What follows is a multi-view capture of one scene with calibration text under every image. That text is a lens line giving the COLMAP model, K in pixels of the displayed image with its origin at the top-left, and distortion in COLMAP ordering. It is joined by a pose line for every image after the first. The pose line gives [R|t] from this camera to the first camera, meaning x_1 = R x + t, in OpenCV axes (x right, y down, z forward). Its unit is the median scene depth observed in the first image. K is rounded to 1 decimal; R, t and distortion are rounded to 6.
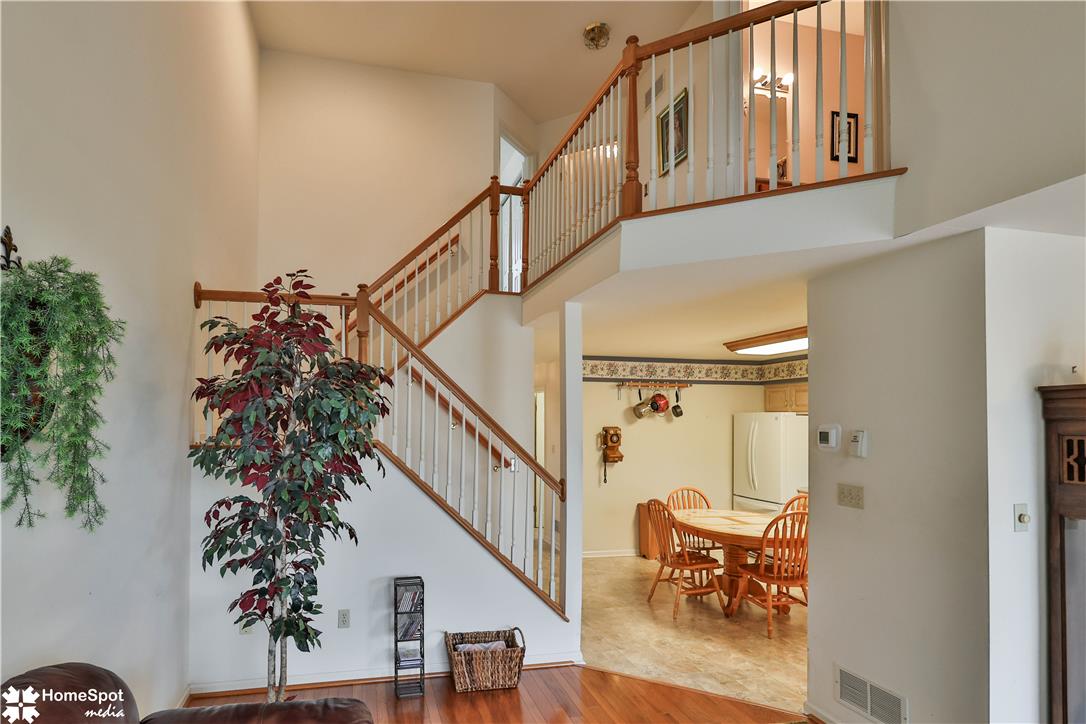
lens RADIAL K [[562.2, 0, 480.6], [0, 562.2, 407.9], [0, 0, 1]] dist [0.000758, 0.000442]
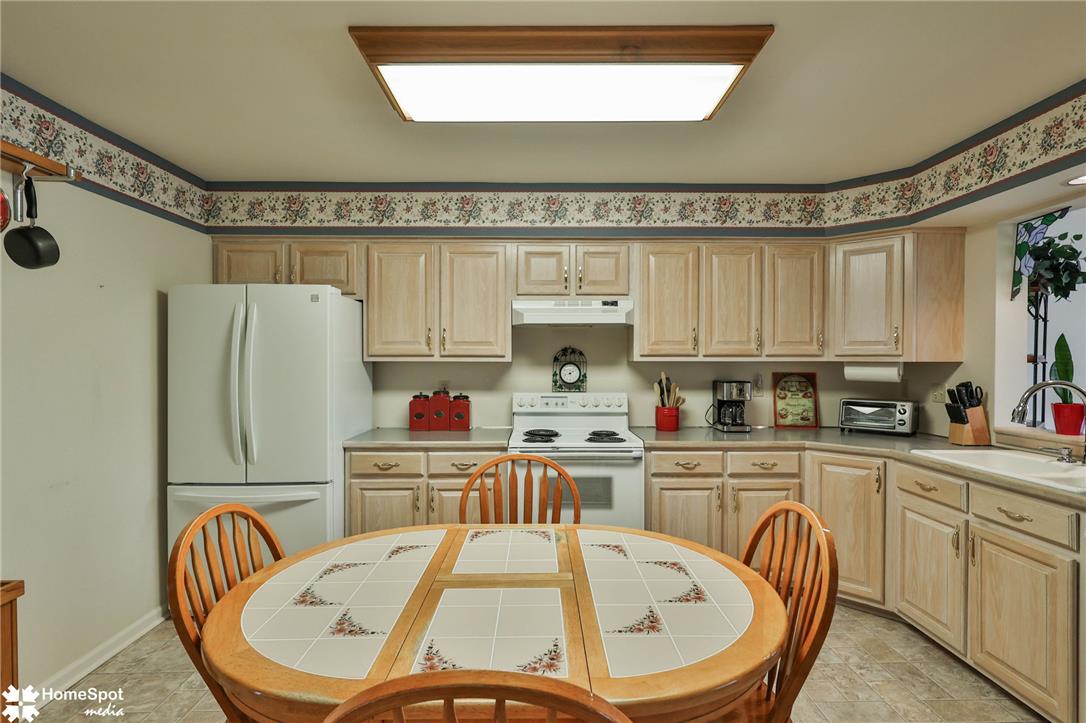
lens RADIAL K [[532.0, 0, 543.1], [0, 532.0, 363.0], [0, 0, 1]] dist [-0.000243, 0.000481]
pose [[0.196557, -0.014211, 0.980389, 0.202759], [-0.017744, 0.999680, 0.018048, 0.088034], [-0.980332, -0.020943, 0.196242, 1.067980]]
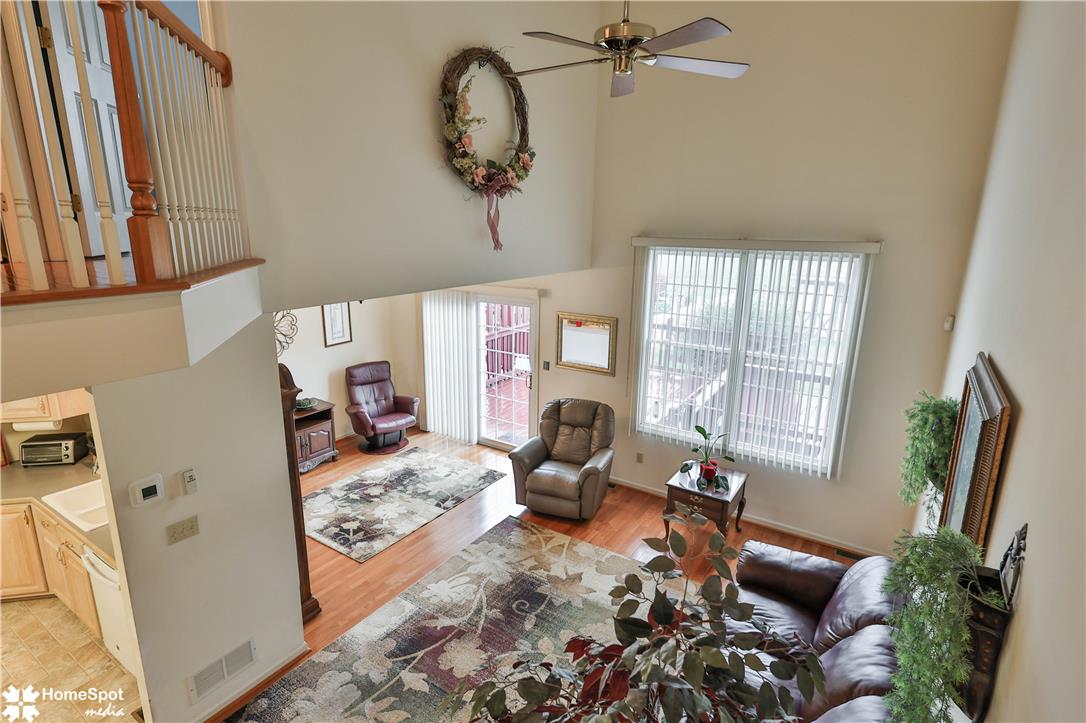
lens RADIAL K [[559.0, 0, 525.9], [0, 559.0, 361.6], [0, 0, 1]] dist [0.002220, 0.000541]
pose [[-0.690766, -0.191907, 0.697147, -0.309936], [-0.031465, 0.971202, 0.236170, -0.281636], [-0.722394, 0.141203, -0.676912, 0.795763]]
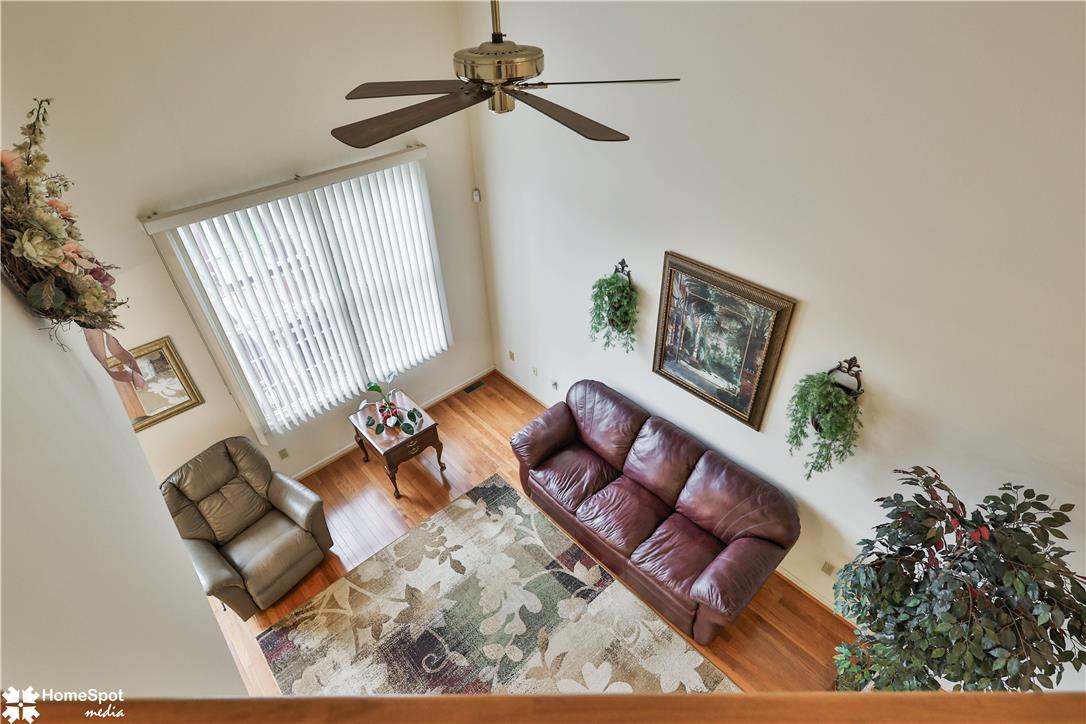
lens RADIAL K [[548.2, 0, 538.2], [0, 548.2, 357.1], [0, 0, 1]] dist [-0.000795, -0.000139]
pose [[-0.866307, 0.320044, -0.383516, 0.339331], [0.036872, 0.806657, 0.589868, -0.562028], [0.498150, 0.496866, -0.710613, 0.671727]]
